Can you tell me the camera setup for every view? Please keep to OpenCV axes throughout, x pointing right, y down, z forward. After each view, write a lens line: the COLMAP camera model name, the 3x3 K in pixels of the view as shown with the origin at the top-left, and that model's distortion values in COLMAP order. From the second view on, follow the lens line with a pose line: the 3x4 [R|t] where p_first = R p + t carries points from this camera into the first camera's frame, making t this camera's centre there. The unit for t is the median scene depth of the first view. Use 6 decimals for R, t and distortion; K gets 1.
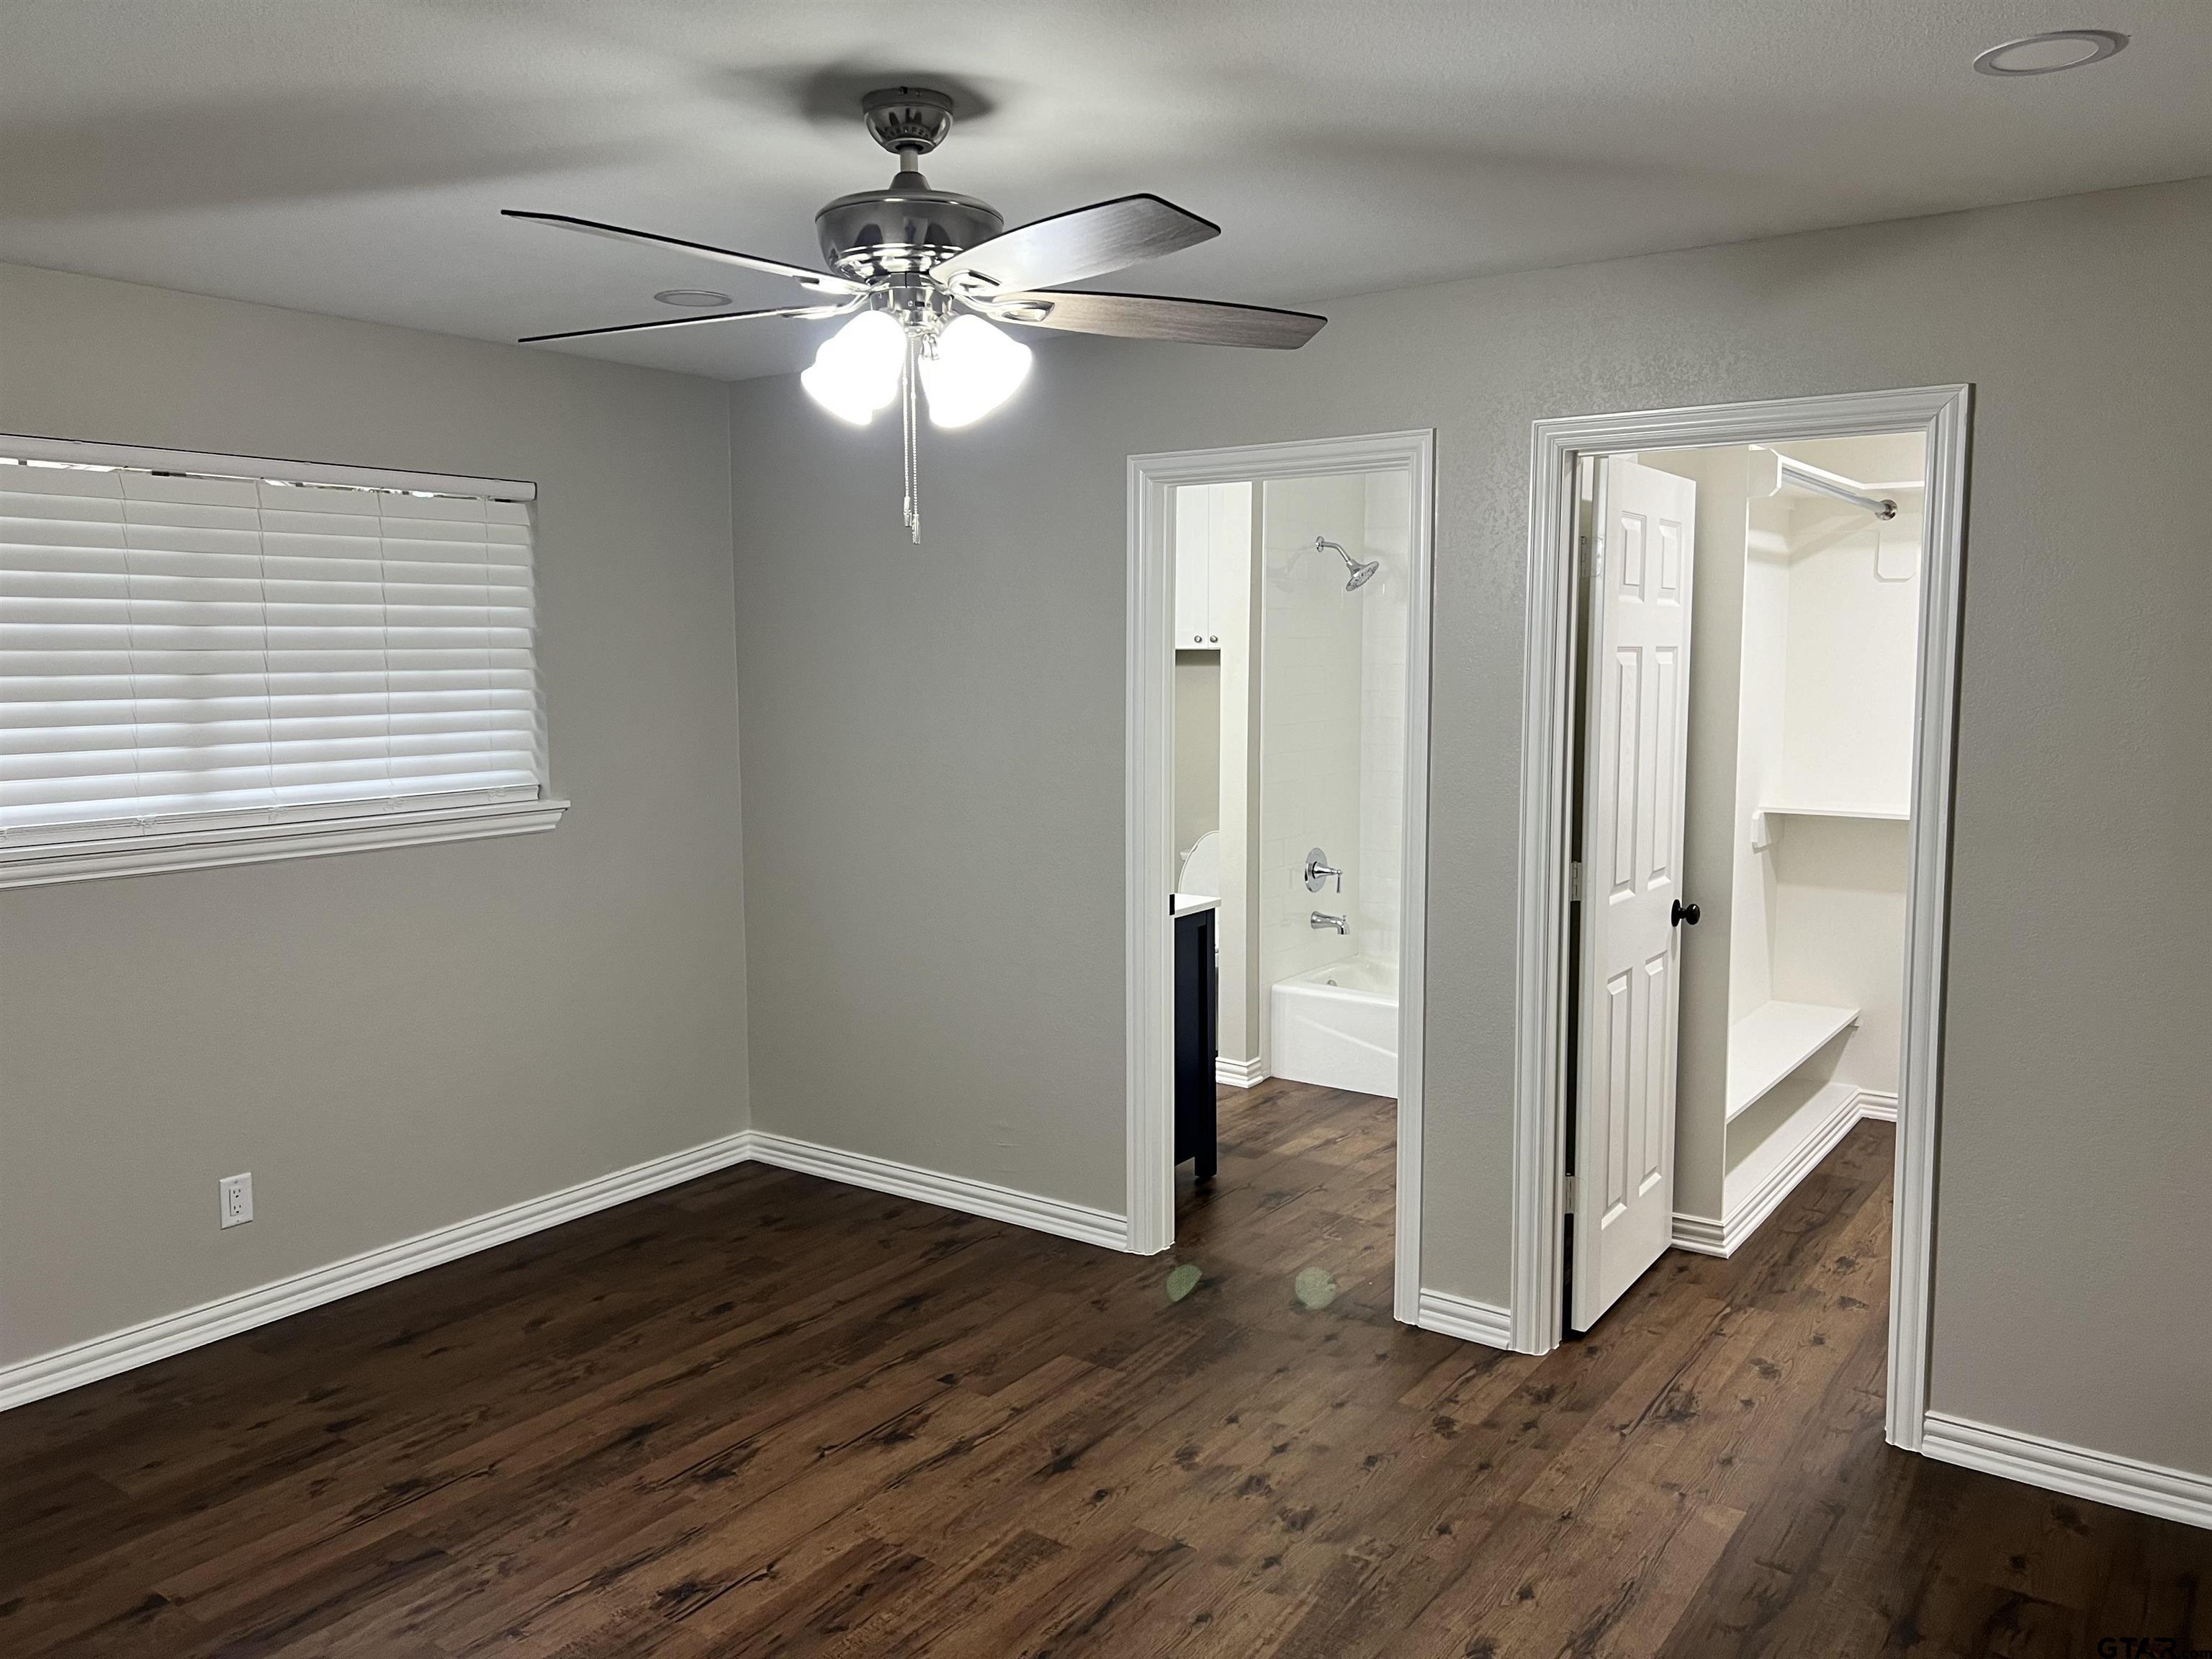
lens RADIAL K [[1668.6, 0, 1108.5], [0, 1668.6, 827.6], [0, 0, 1]] dist [0.088607, -0.096927]
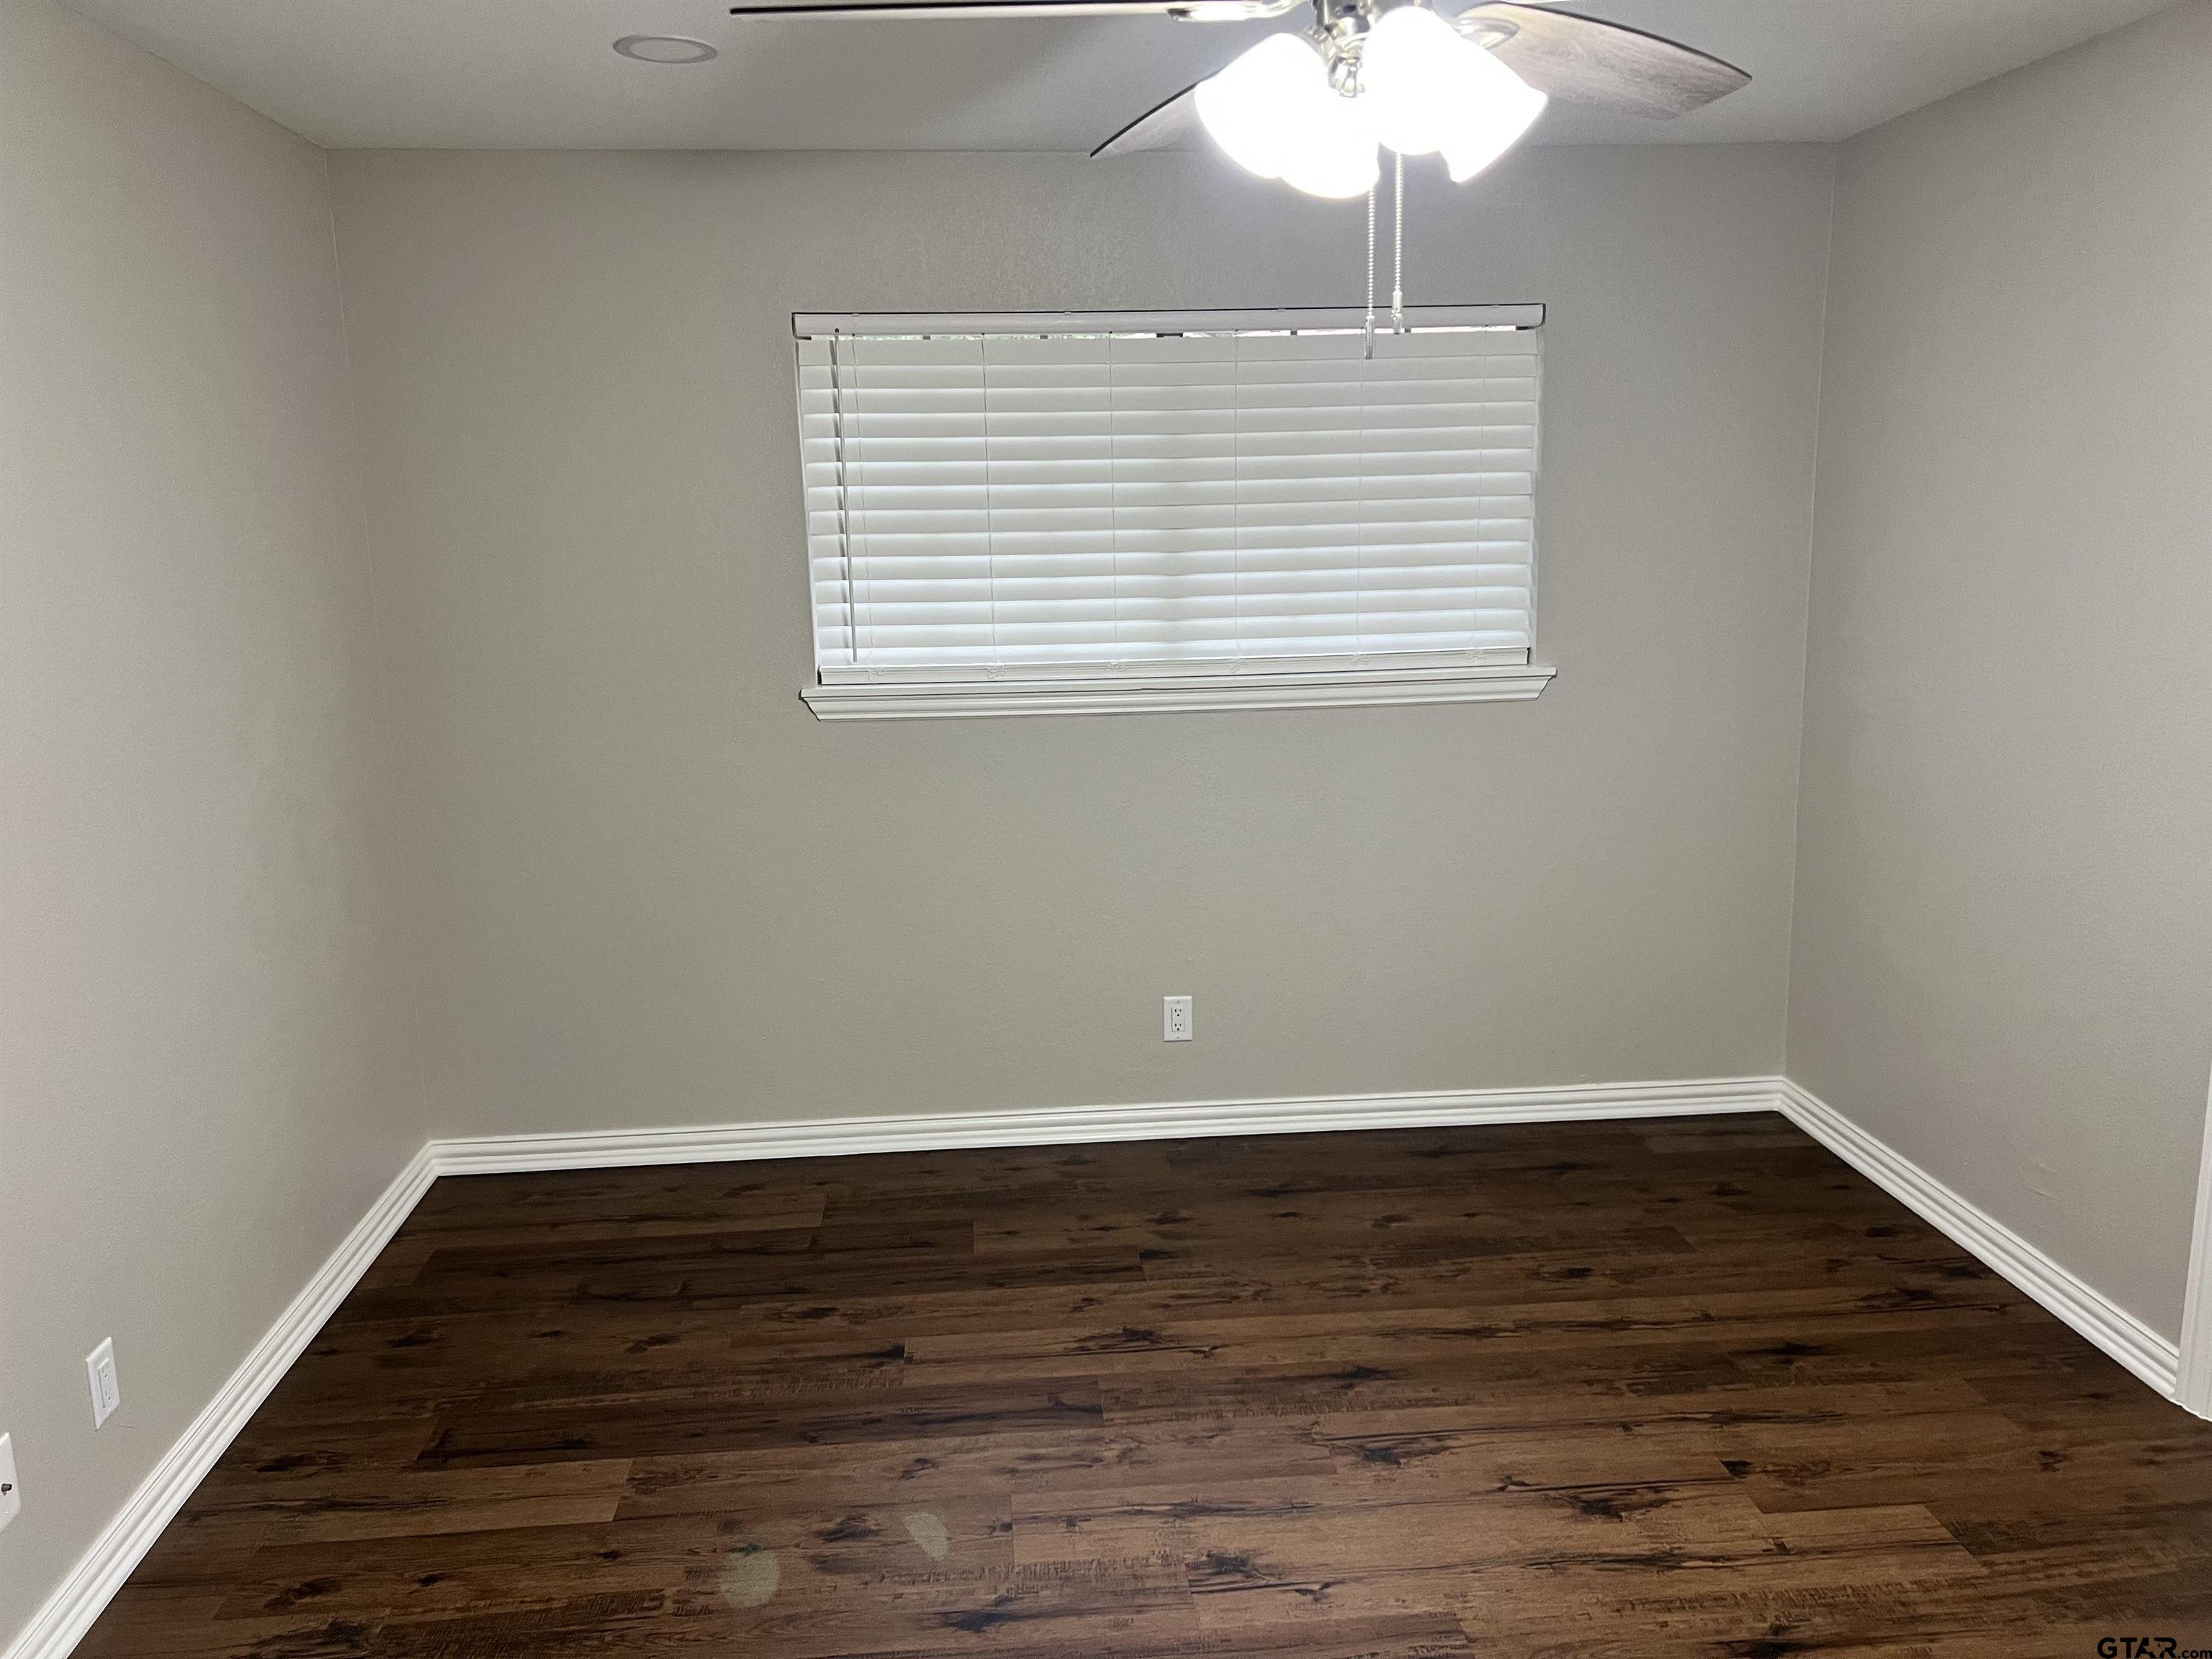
lens RADIAL K [[1668.6, 0, 1093.0], [0, 1668.6, 825.8], [0, 0, 1]] dist [0.088607, -0.096927]
pose [[0.649080, 0.138349, -0.748034, 0.248552], [-0.066526, 0.989879, 0.125353, -0.035619], [0.757806, -0.031600, 0.651715, 0.289122]]
